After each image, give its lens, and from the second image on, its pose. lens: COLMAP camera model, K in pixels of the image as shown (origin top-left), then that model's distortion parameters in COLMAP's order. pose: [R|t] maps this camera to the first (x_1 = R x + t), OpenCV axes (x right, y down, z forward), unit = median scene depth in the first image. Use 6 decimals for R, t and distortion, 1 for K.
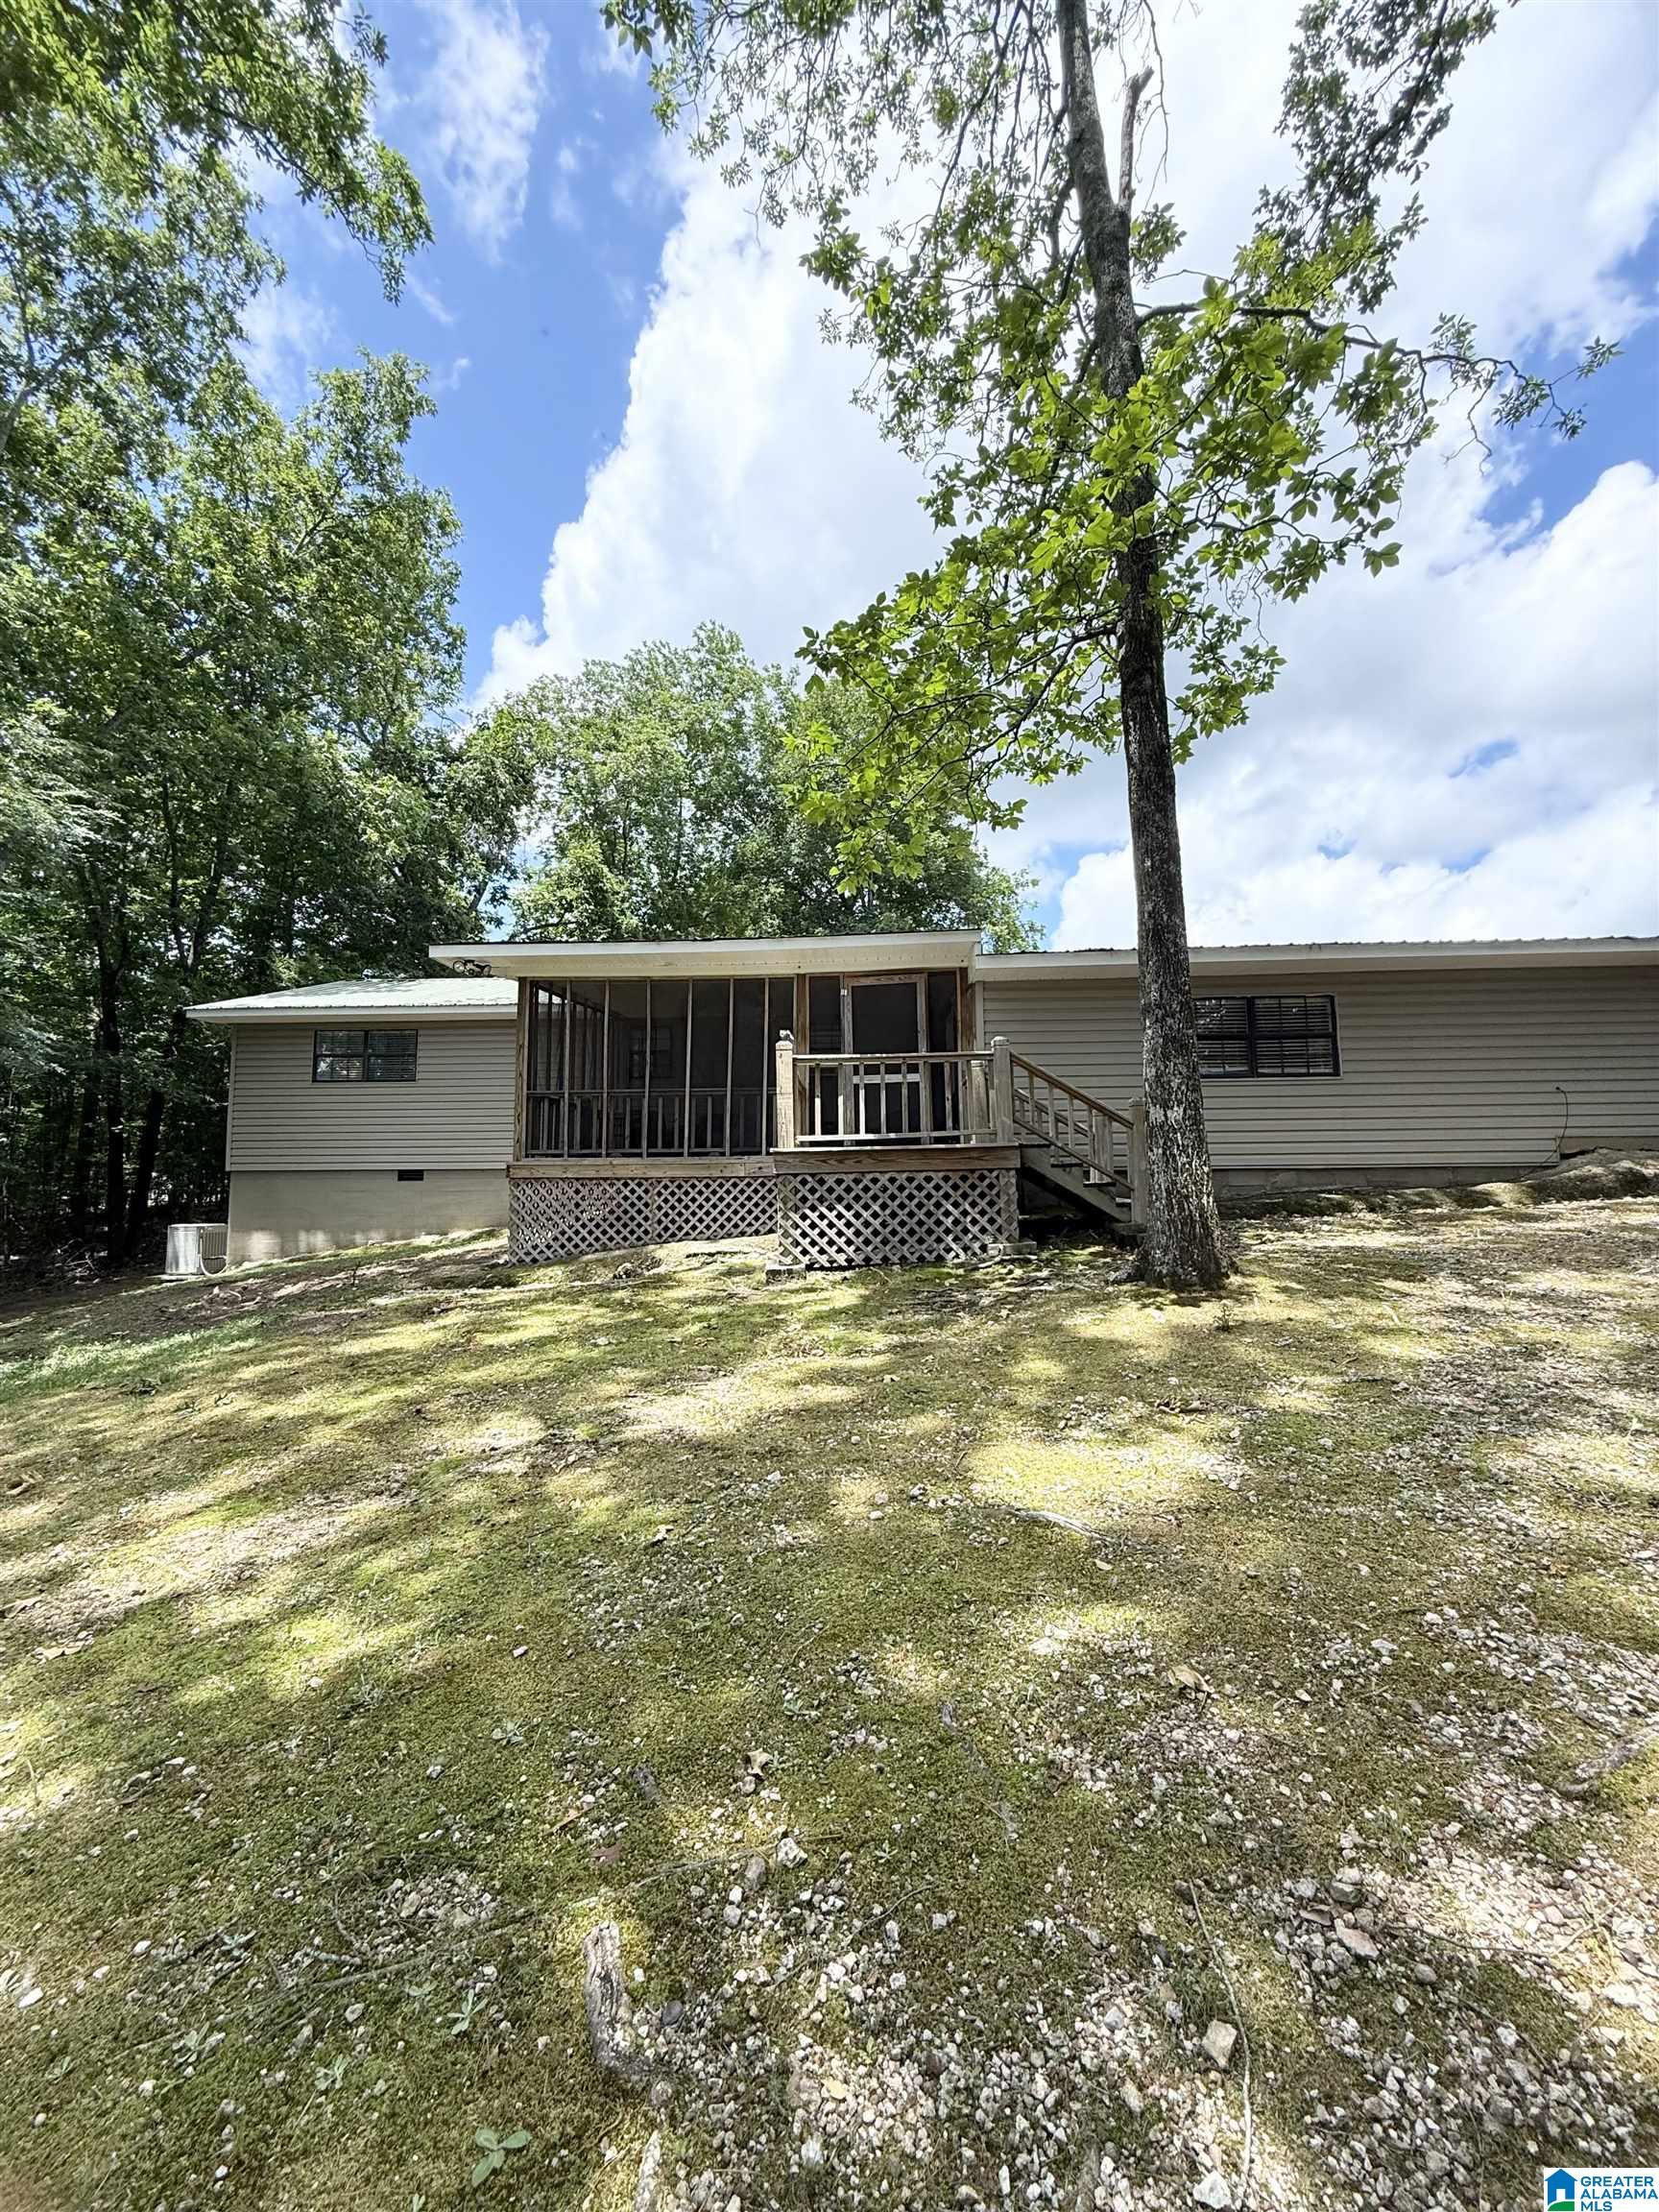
lens RADIAL K [[885.5, 0, 832.4], [0, 885.5, 1104.6], [0, 0, 1]] dist [0.002580, 0.000053]
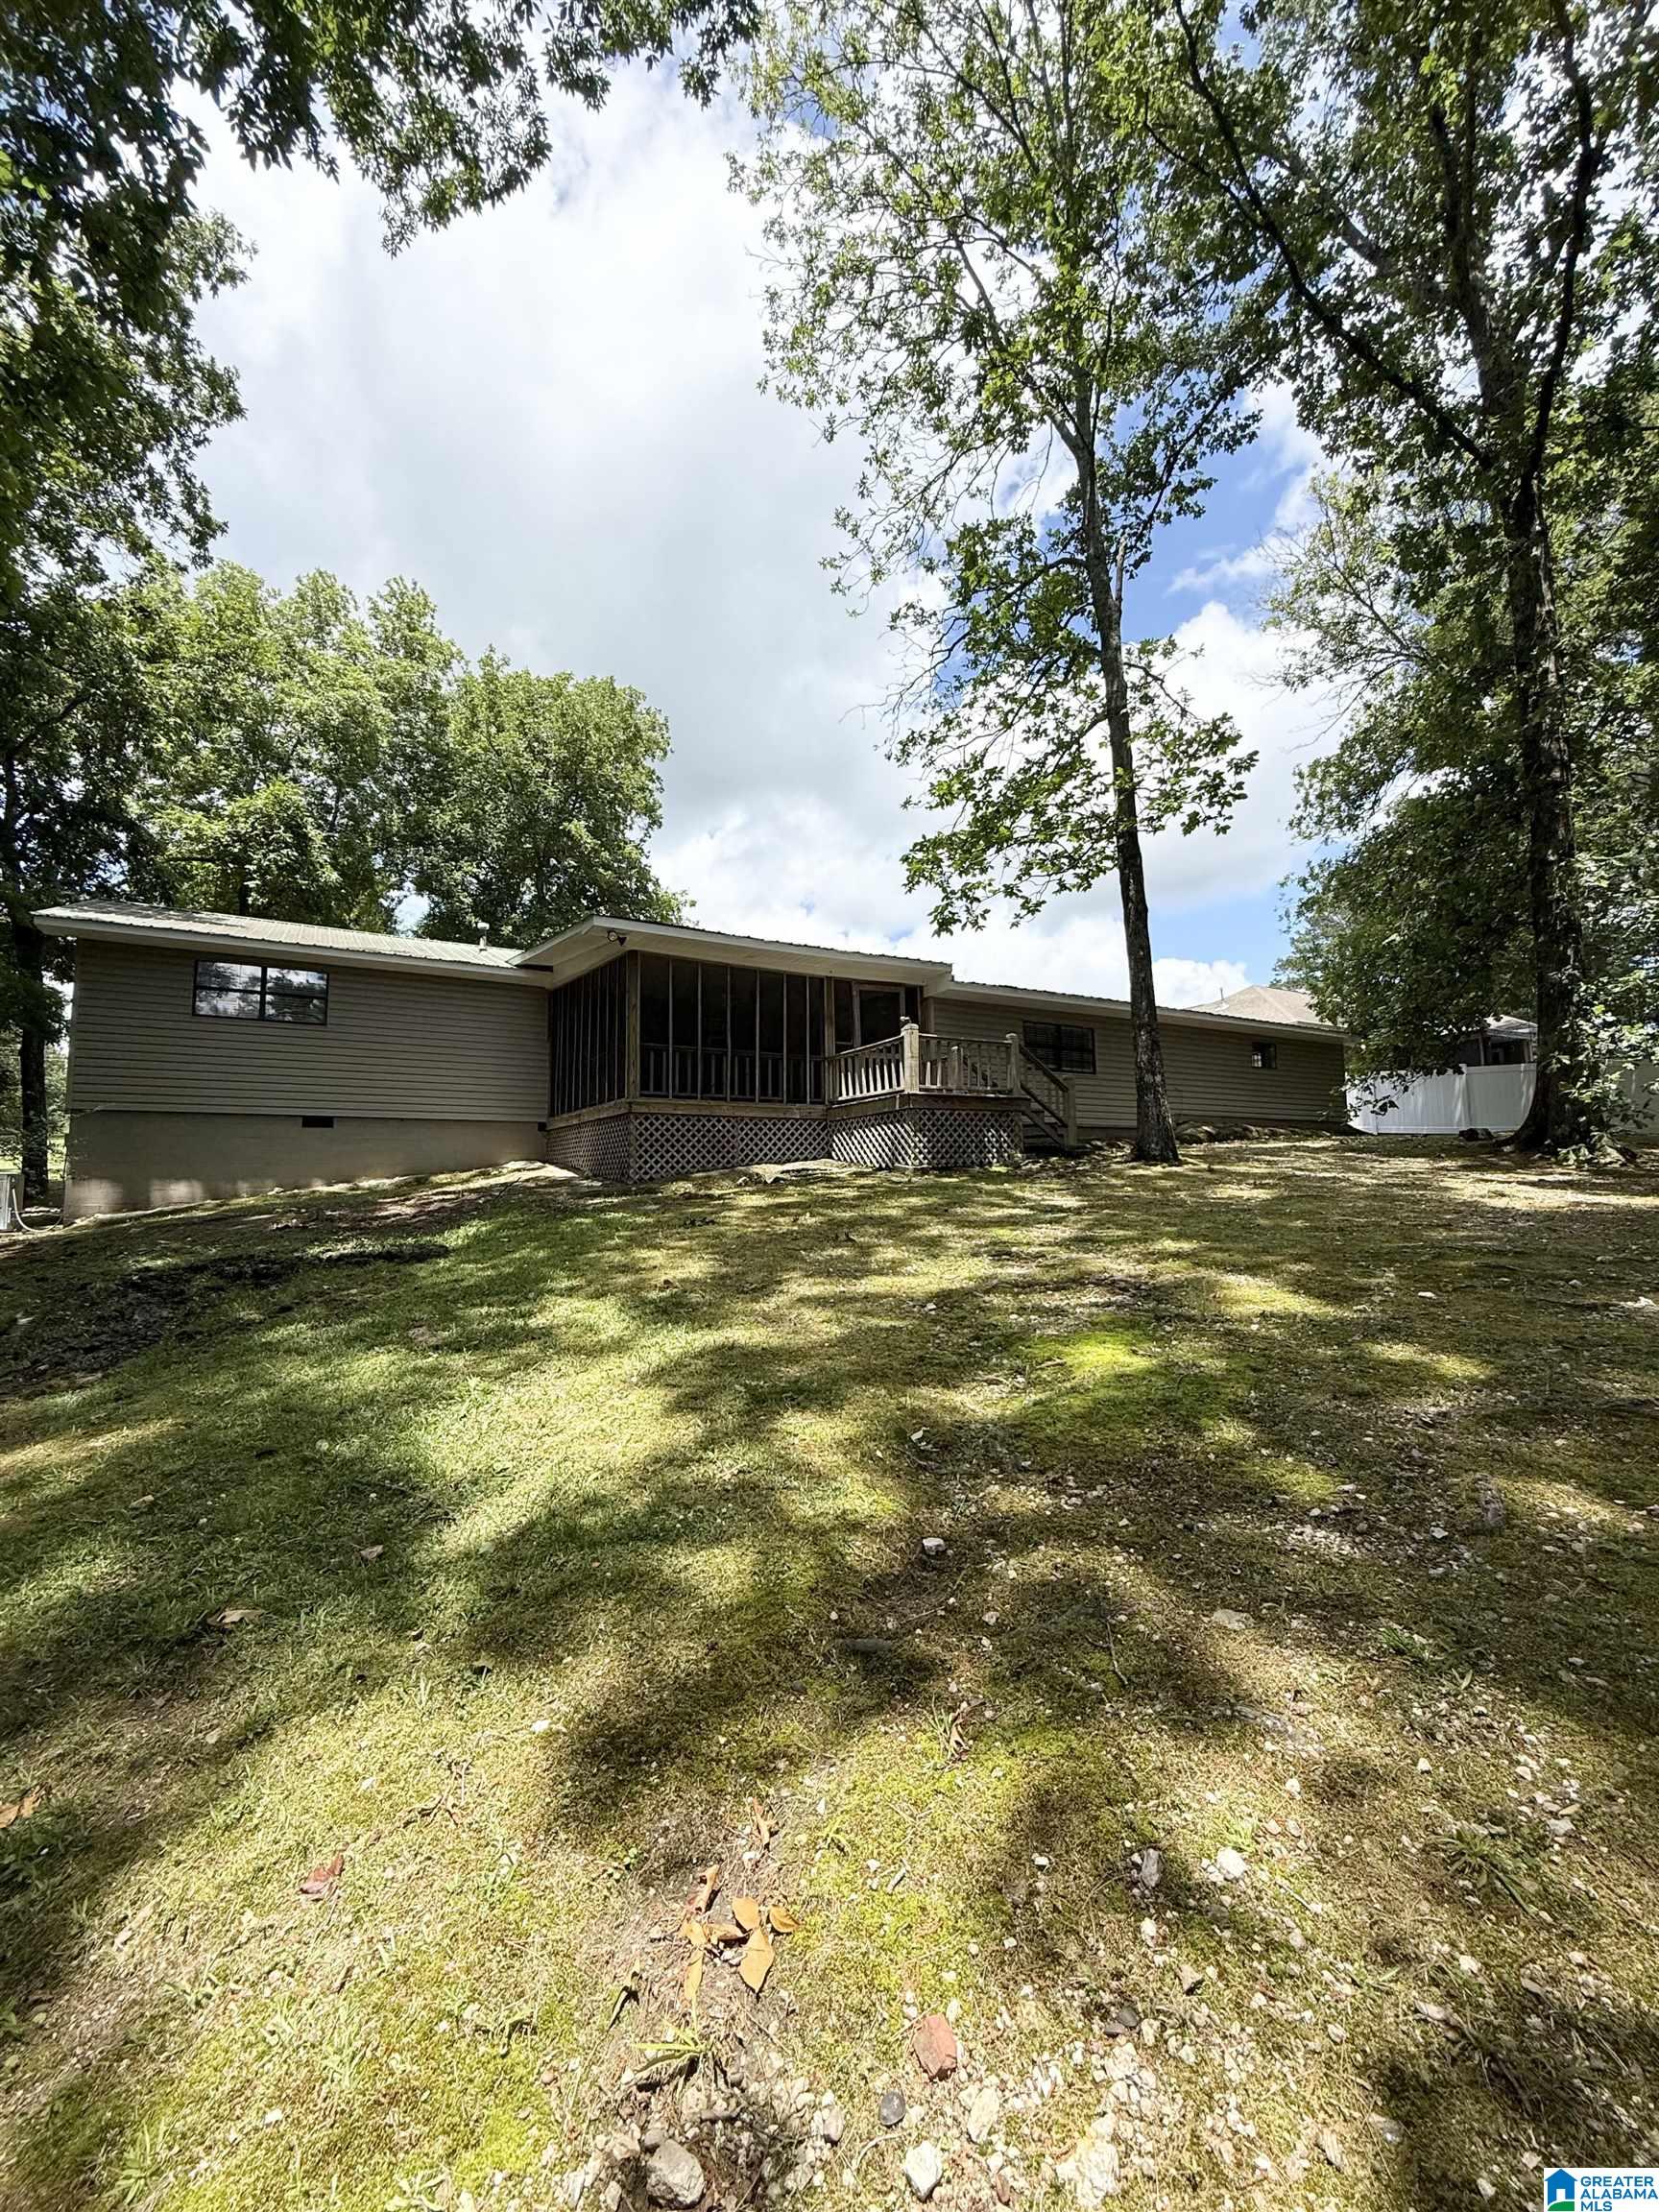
lens RADIAL K [[885.5, 0, 832.4], [0, 885.5, 1104.6], [0, 0, 1]] dist [0.002580, 0.000053]
pose [[0.837999, 0.047797, 0.543574, -0.792126], [-0.042255, 0.998849, -0.022687, 0.087806], [-0.544033, -0.003957, 0.839055, -0.182780]]
